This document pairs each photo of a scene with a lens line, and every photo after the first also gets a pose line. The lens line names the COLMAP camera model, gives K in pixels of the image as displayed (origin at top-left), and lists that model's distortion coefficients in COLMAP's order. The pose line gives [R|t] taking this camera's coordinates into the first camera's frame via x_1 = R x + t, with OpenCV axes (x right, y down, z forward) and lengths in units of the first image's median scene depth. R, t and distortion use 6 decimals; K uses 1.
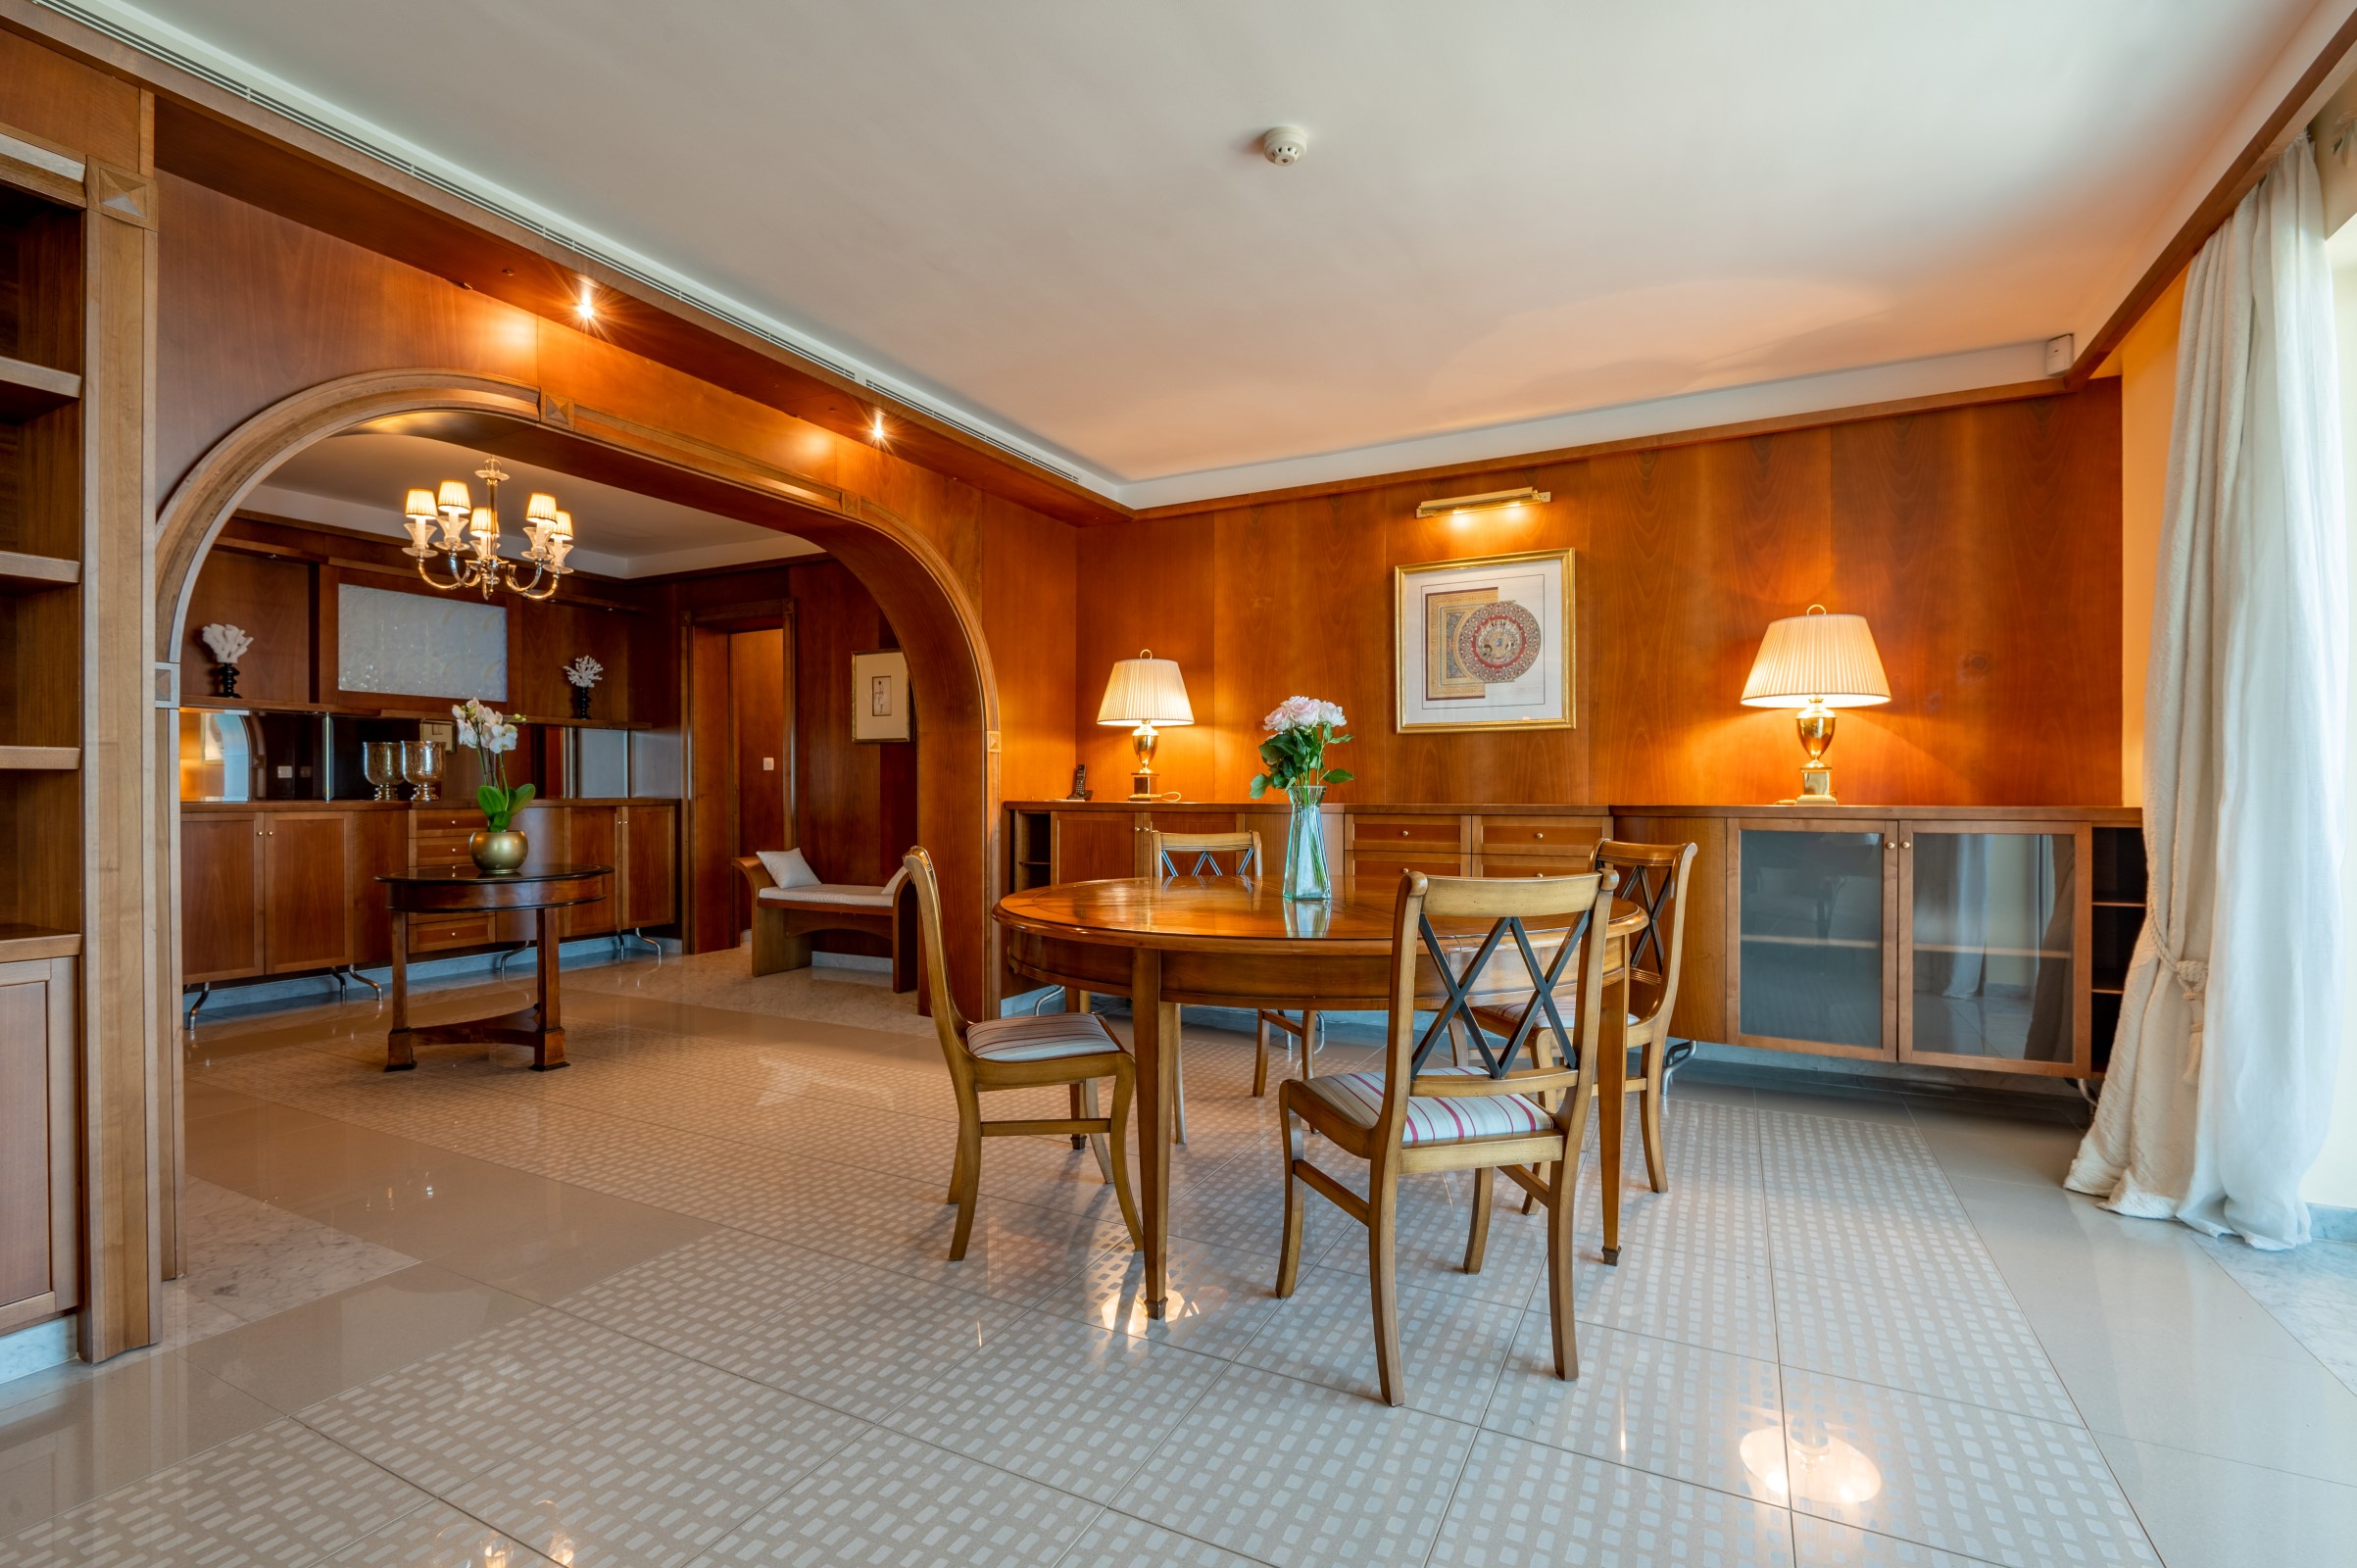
lens RADIAL K [[1067.4, 0, 1146.7], [0, 1067.4, 784.8], [0, 0, 1]] dist [0.013855, -0.015646]
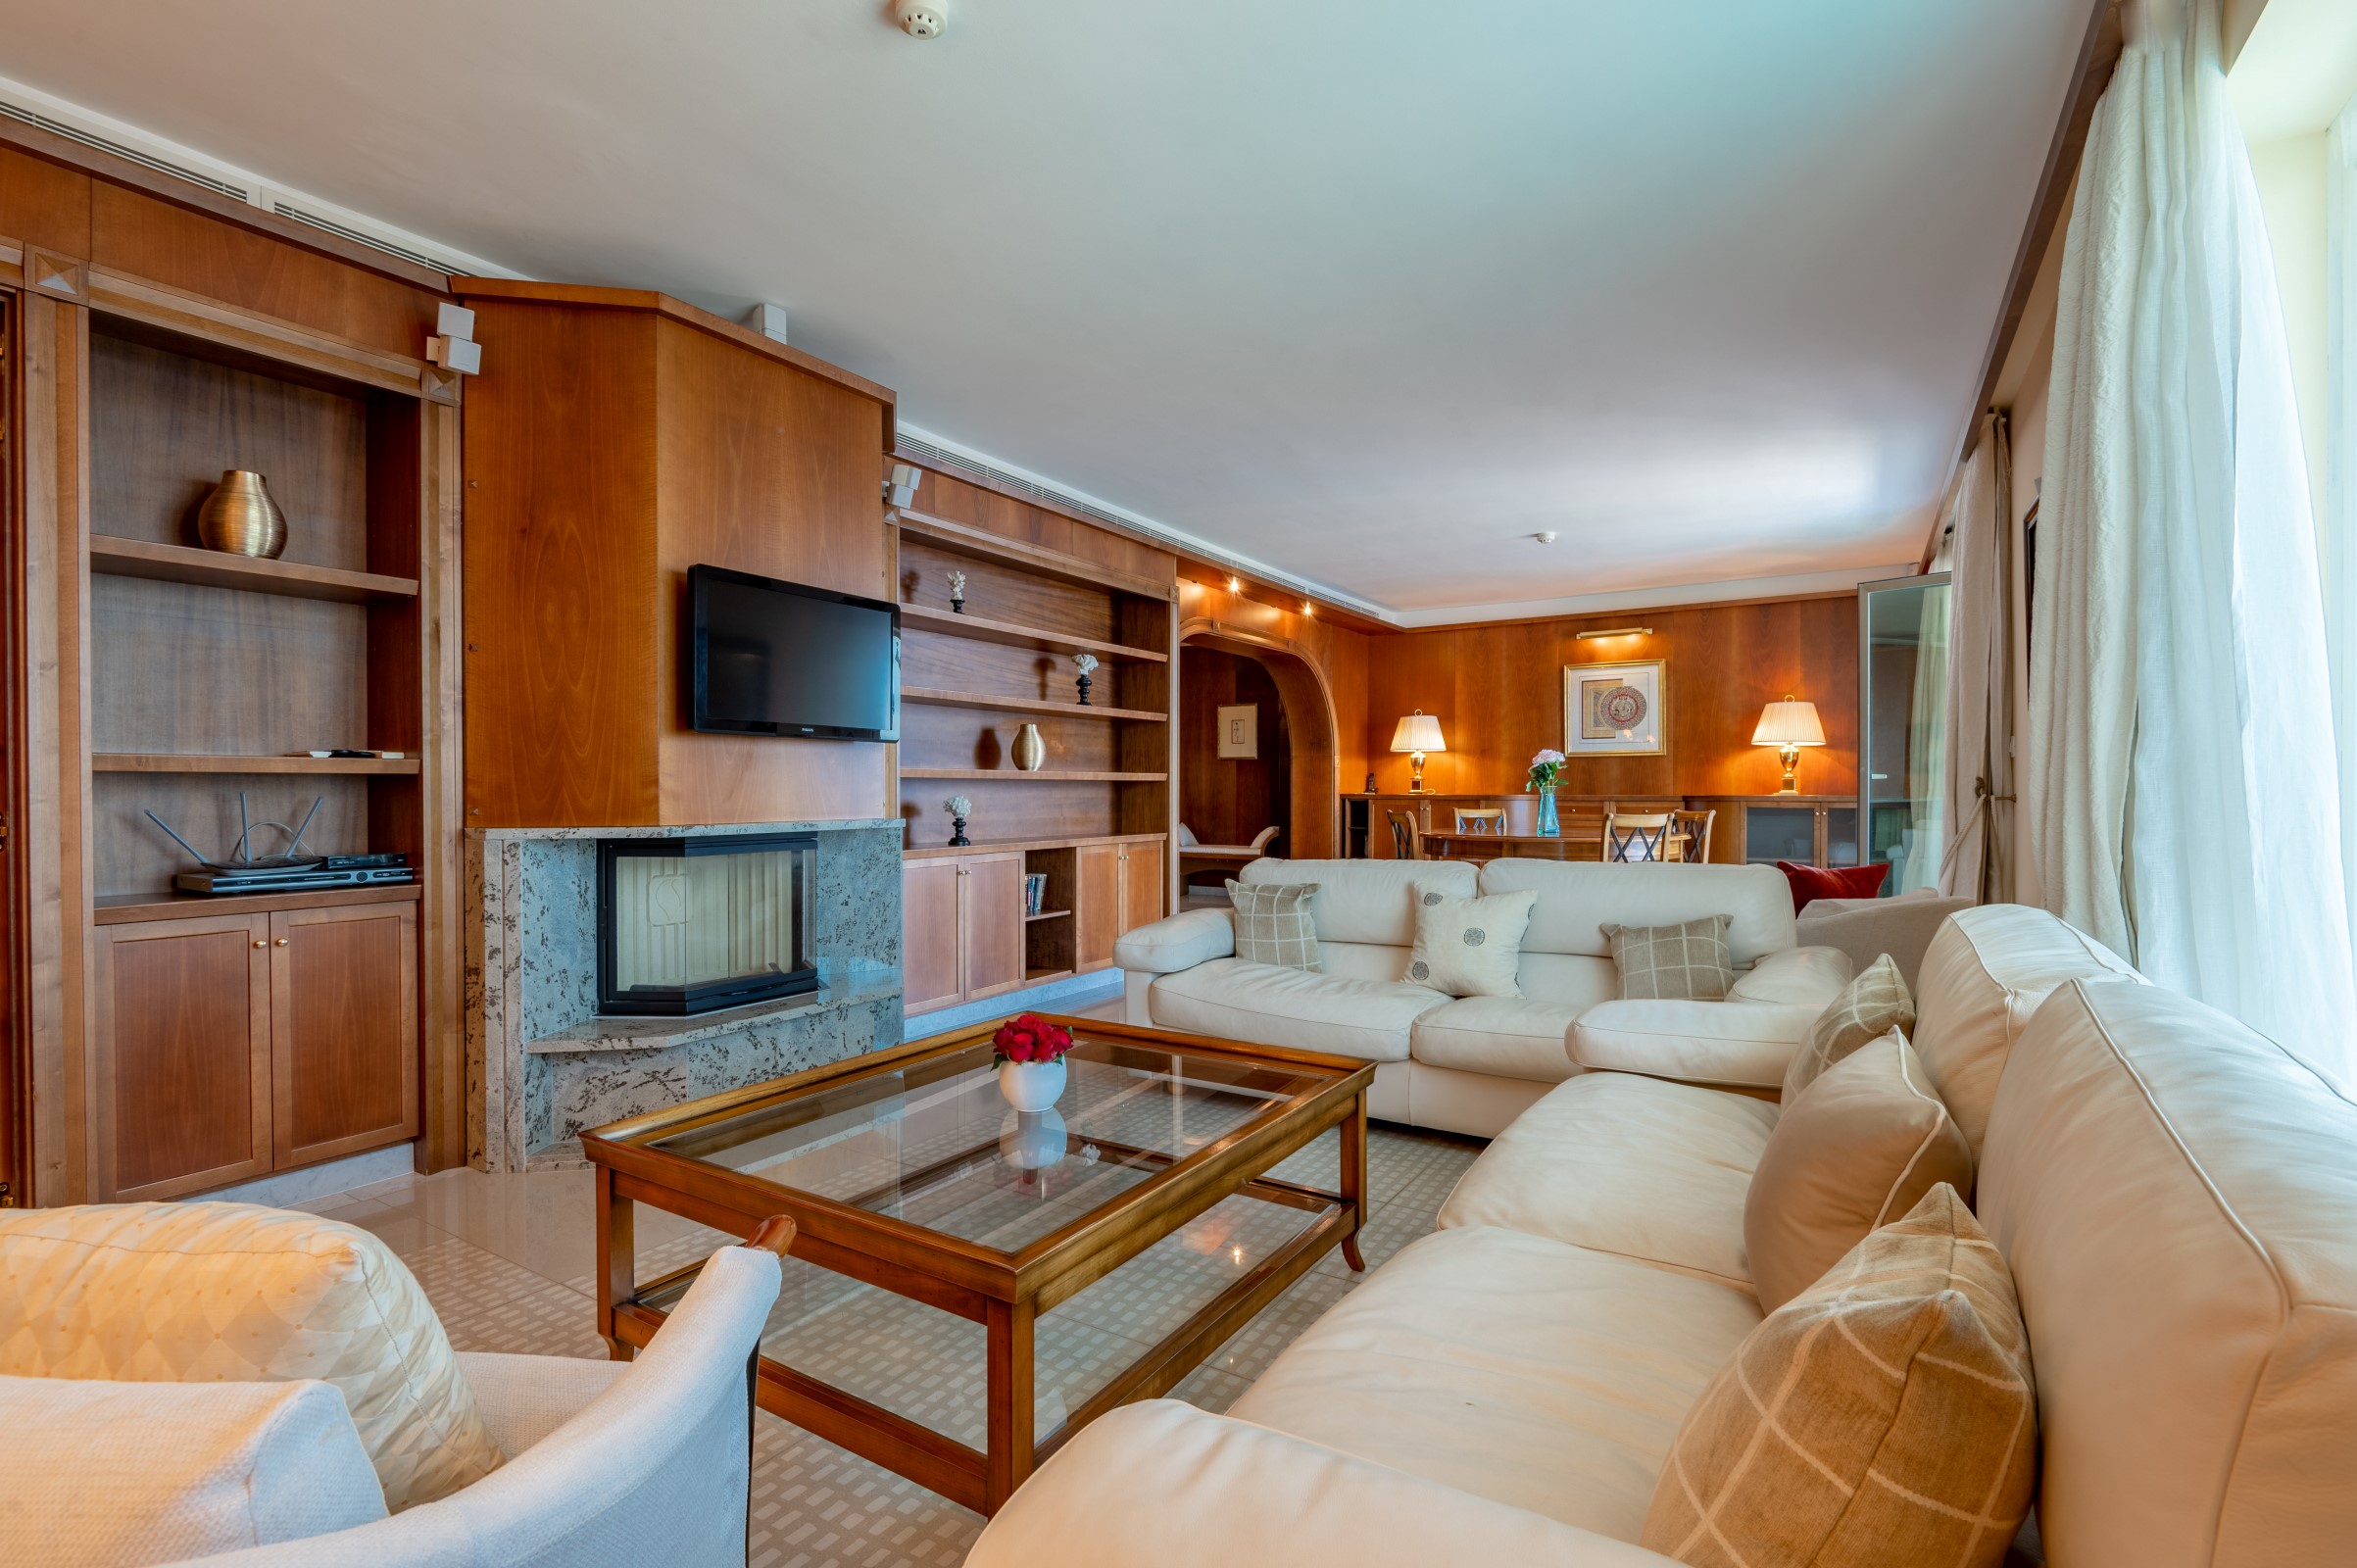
lens RADIAL K [[1067.4, 0, 1146.7], [0, 1067.4, 784.8], [0, 0, 1]] dist [0.013855, -0.015646]
pose [[0.996806, -0.000472, -0.079865, -0.342882], [0.000670, 0.999997, 0.002454, -0.005405], [0.079864, -0.002500, 0.996803, -0.906666]]
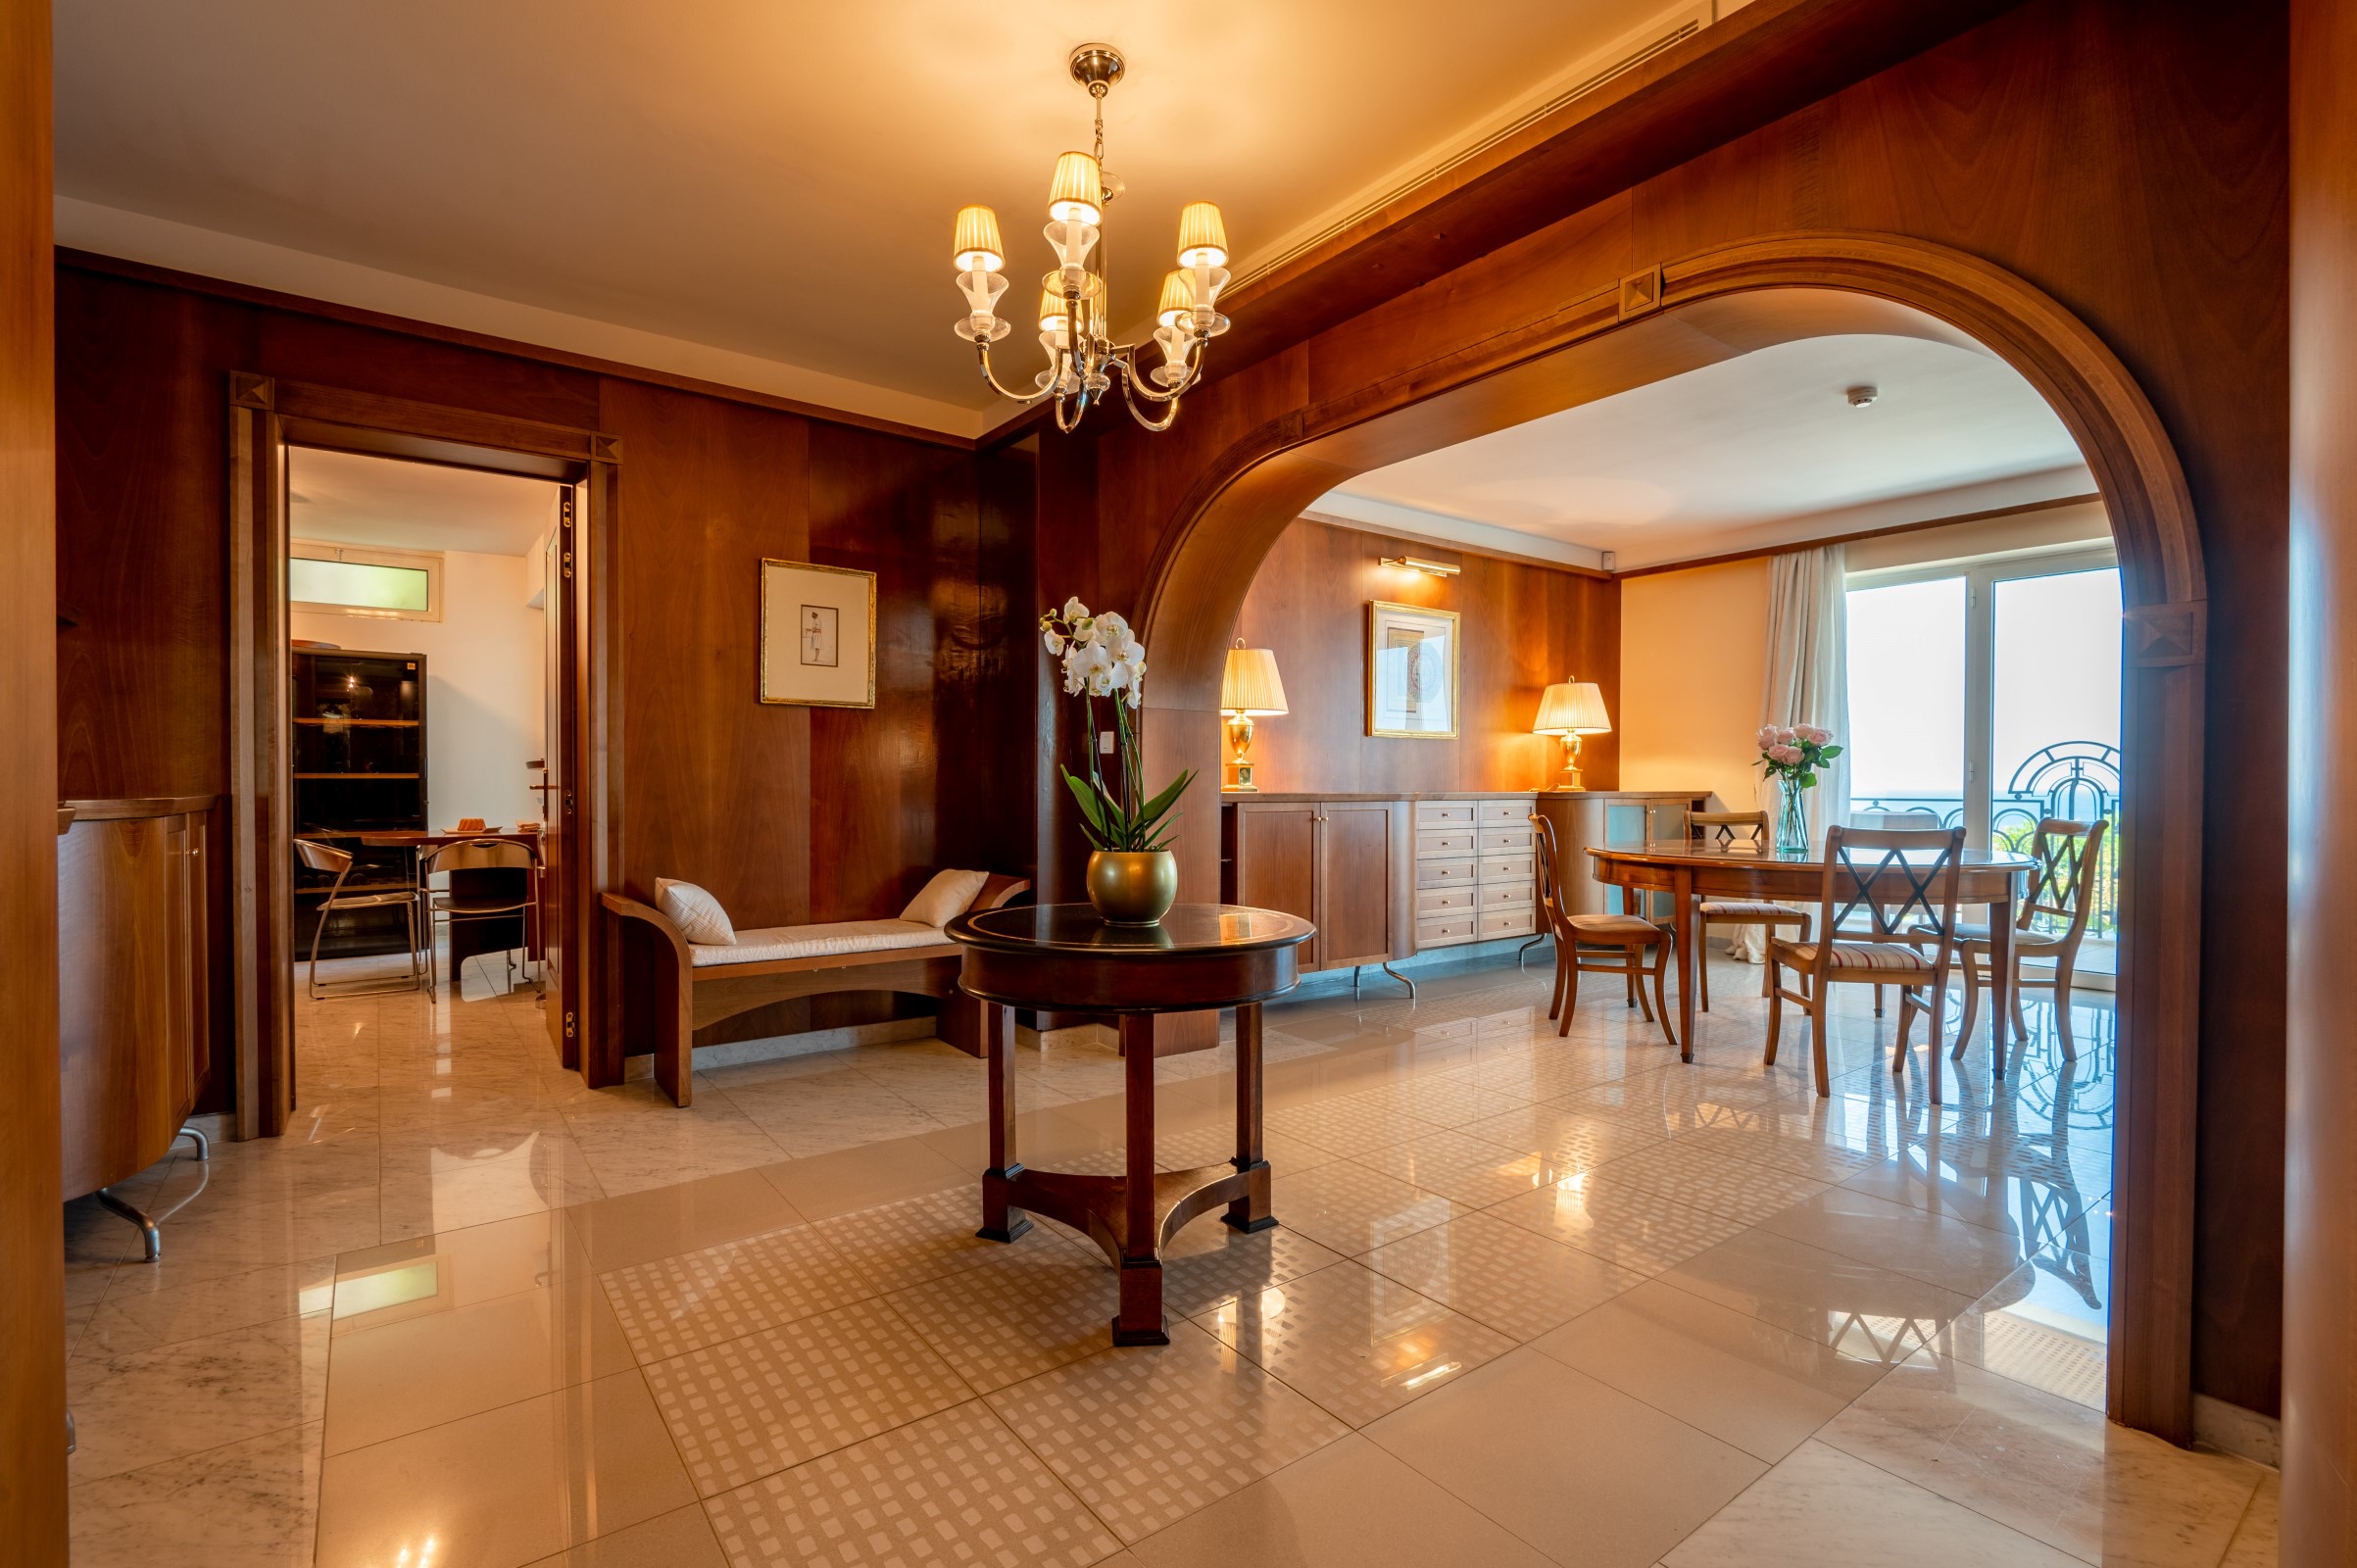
lens RADIAL K [[1067.4, 0, 1146.7], [0, 1067.4, 784.8], [0, 0, 1]] dist [0.013855, -0.015646]
pose [[0.423490, -0.002846, 0.905896, -1.001587], [-0.010403, 0.999914, 0.008004, 0.000240], [-0.905841, -0.012814, 0.423424, 0.721423]]
